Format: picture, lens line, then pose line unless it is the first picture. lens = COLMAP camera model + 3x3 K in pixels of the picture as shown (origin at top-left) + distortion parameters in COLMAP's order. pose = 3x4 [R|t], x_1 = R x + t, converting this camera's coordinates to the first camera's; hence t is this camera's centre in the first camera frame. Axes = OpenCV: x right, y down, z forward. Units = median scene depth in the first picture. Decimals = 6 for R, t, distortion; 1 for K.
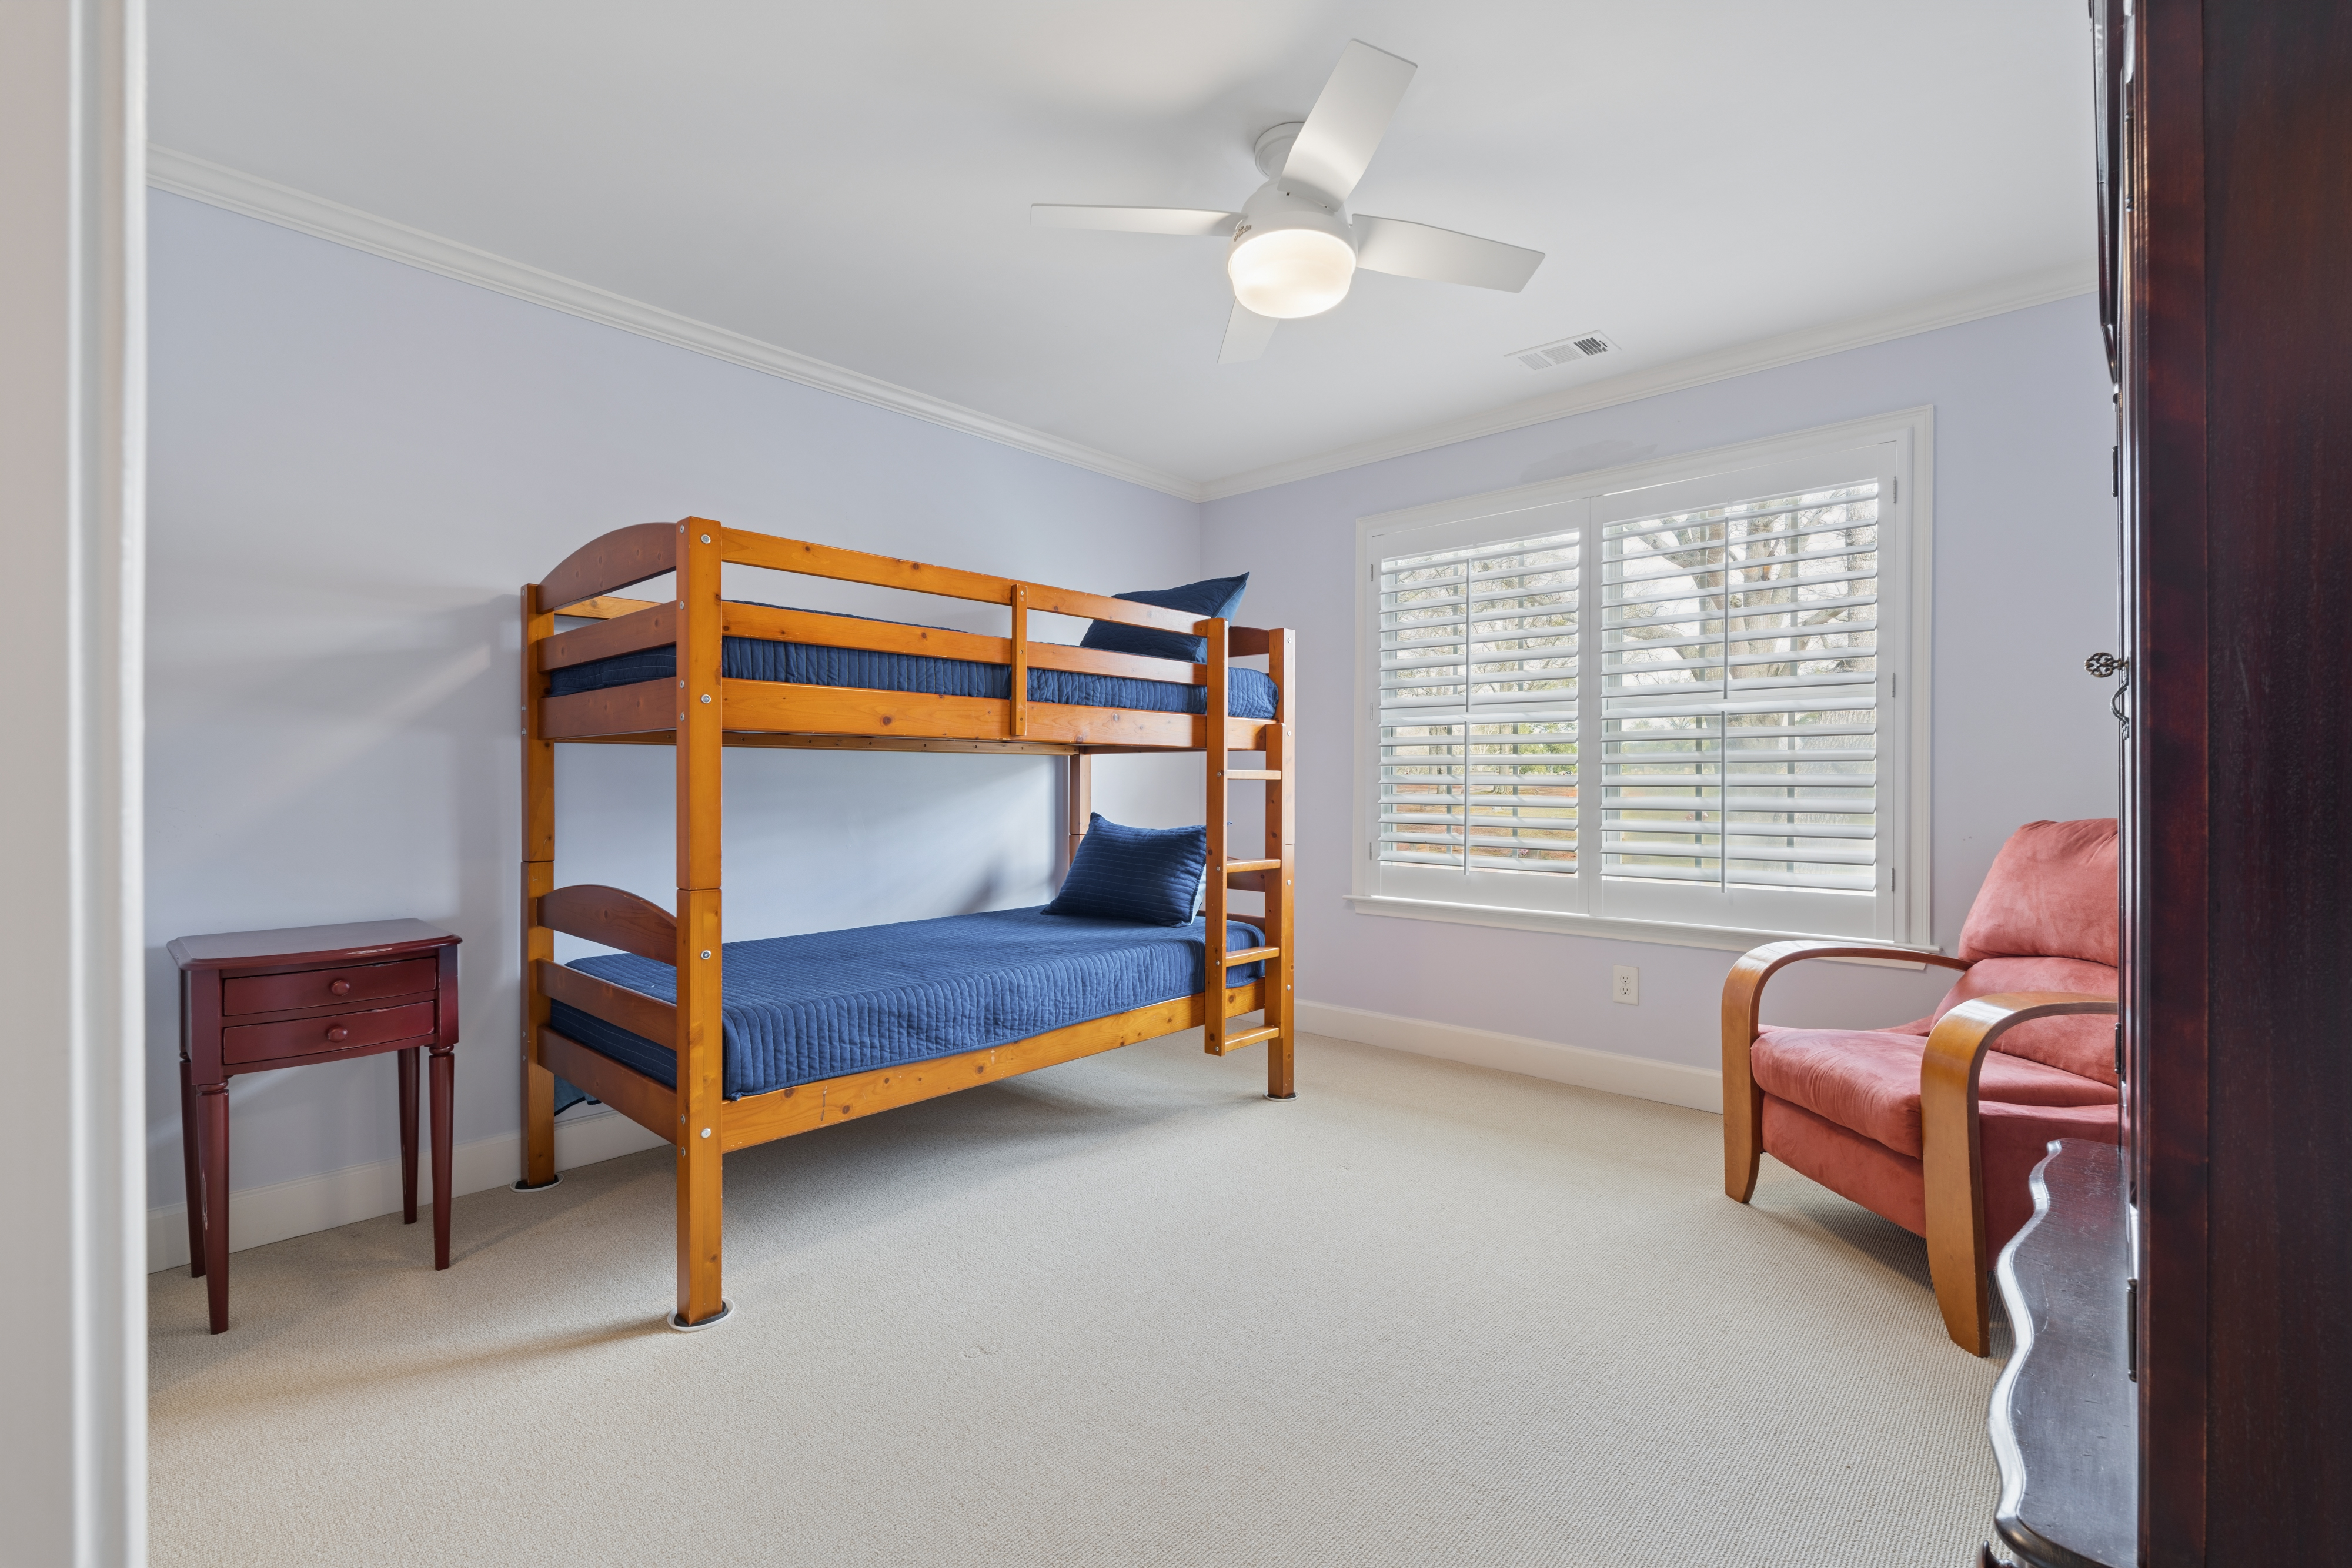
lens RADIAL K [[1037.9, 0, 1177.7], [0, 1037.9, 782.4], [0, 0, 1]] dist [-0.003058, -0.000343]
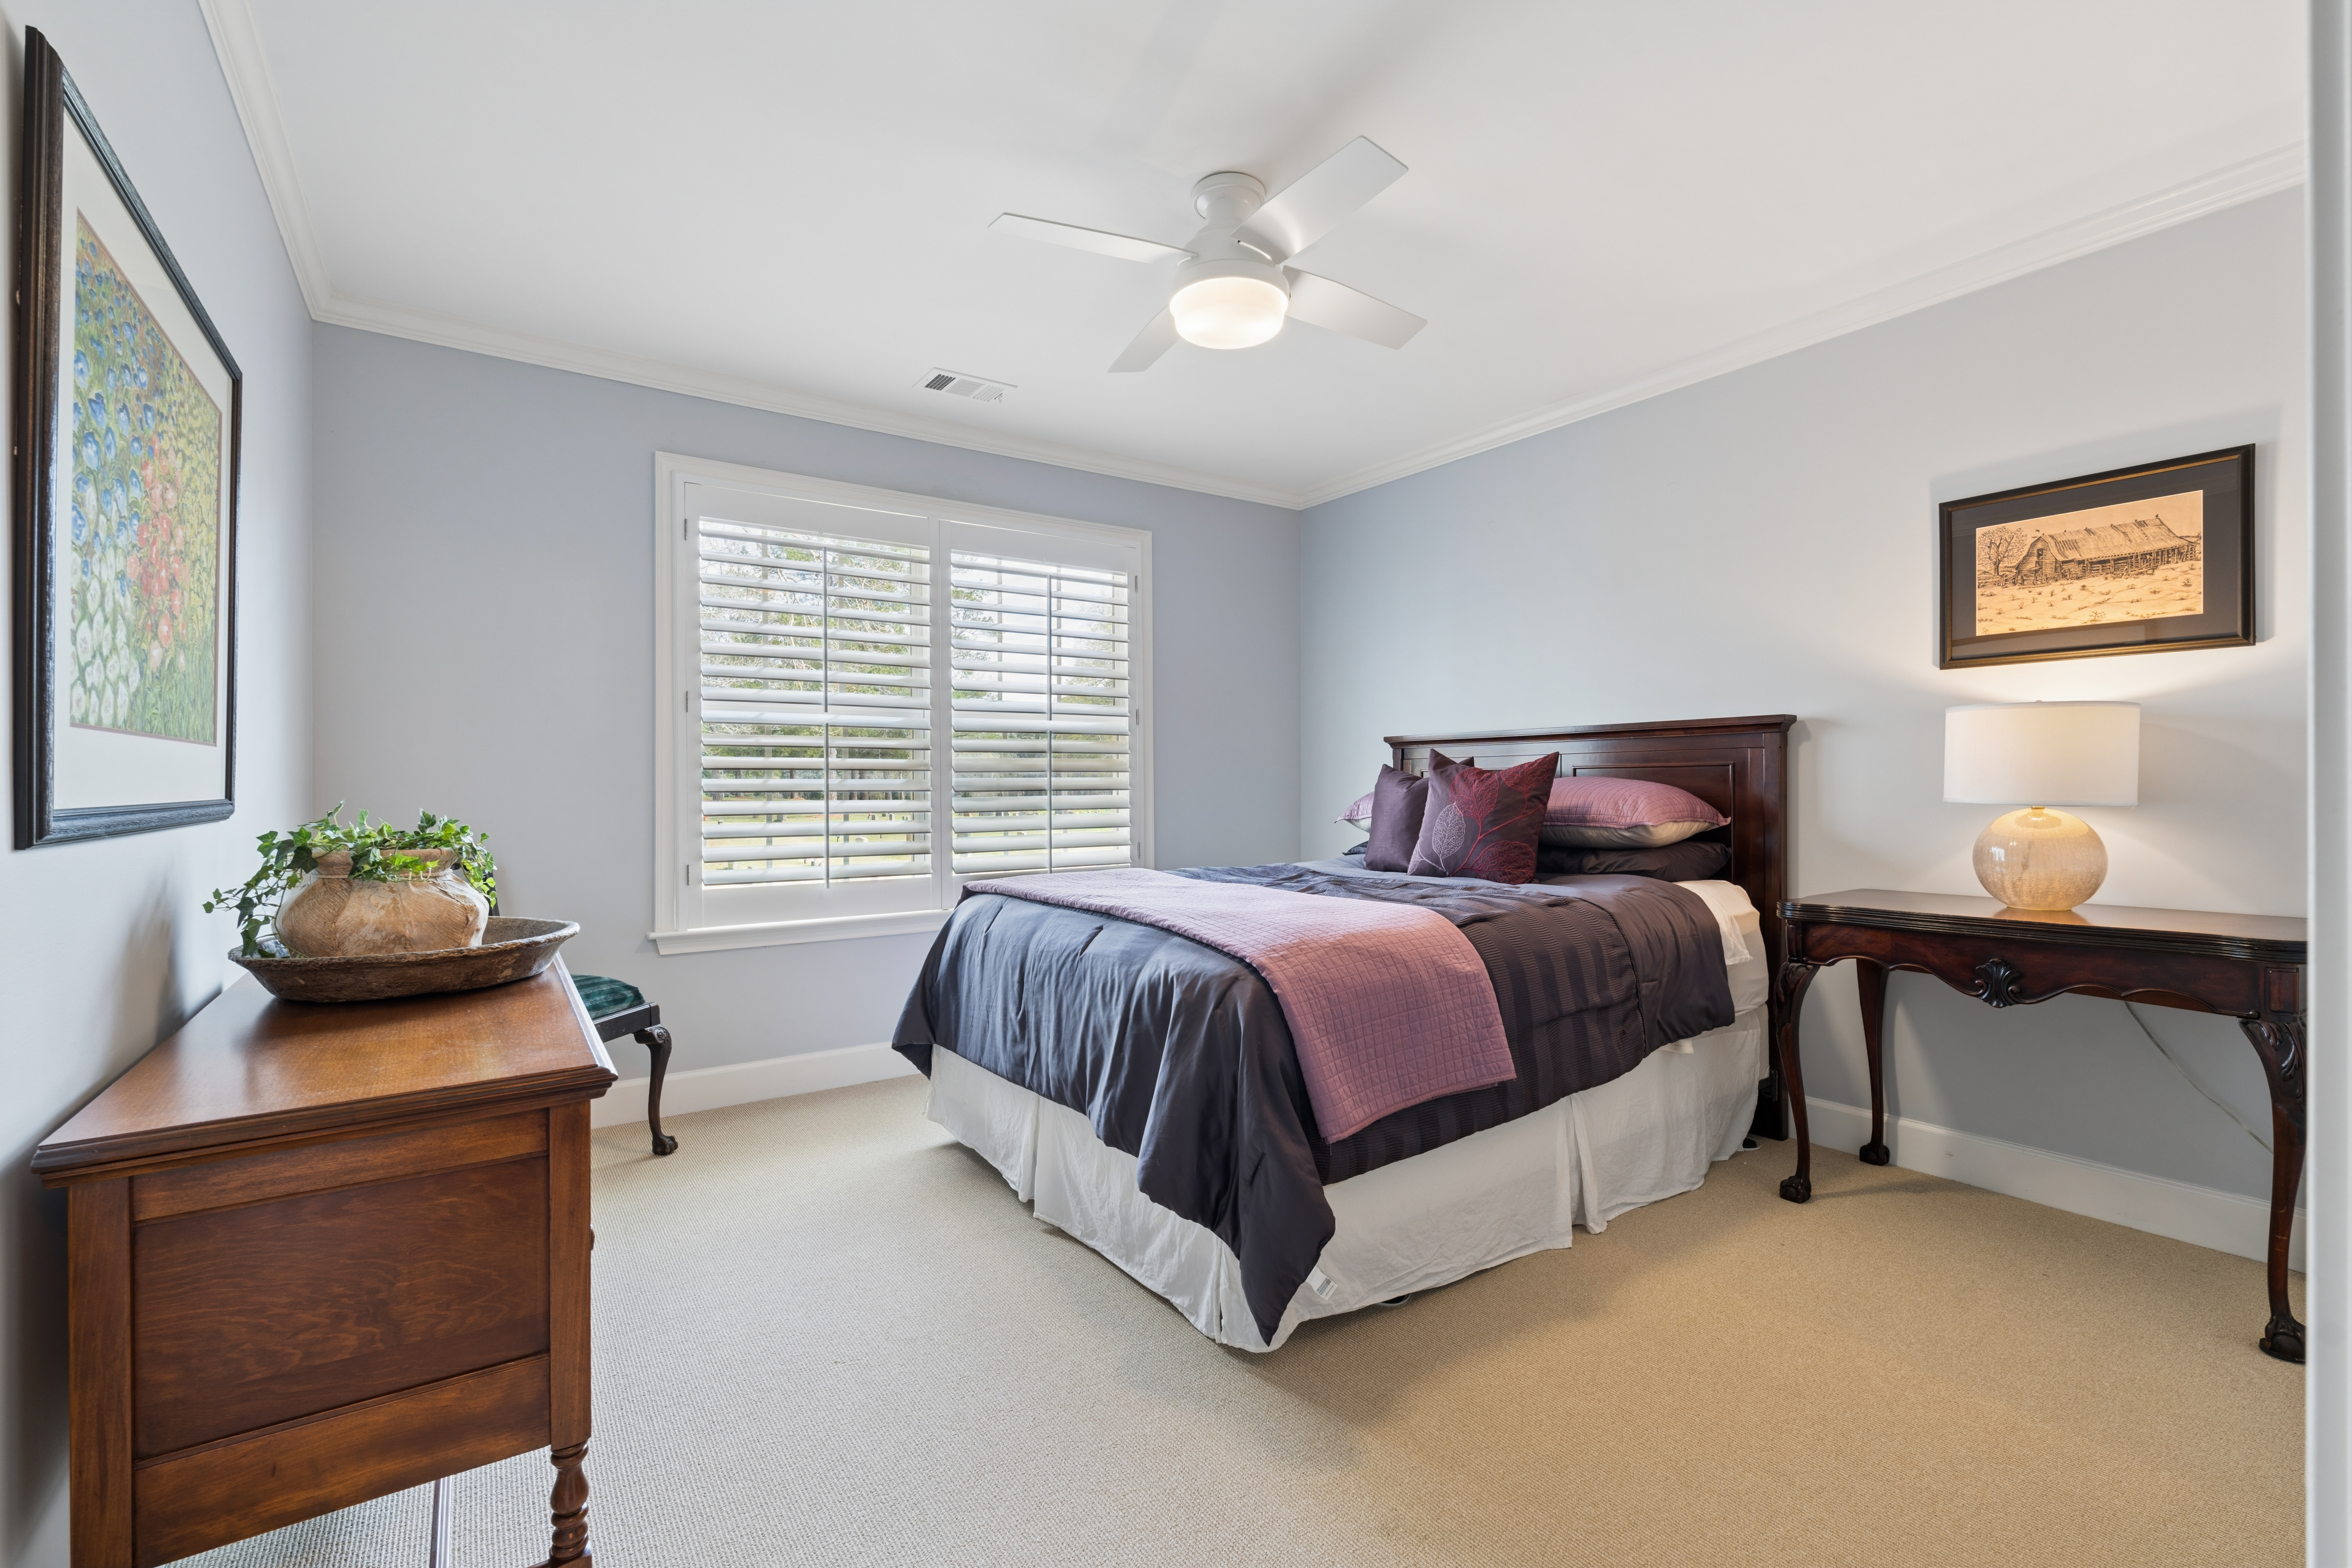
lens RADIAL K [[1037.9, 0, 1196.1], [0, 1037.9, 785.8], [0, 0, 1]] dist [-0.003058, -0.000343]
pose [[0.226126, -0.001803, 0.974096, -0.610289], [0.004301, 0.999990, 0.000853, -0.000819], [-0.974089, 0.003997, 0.226132, 0.514055]]
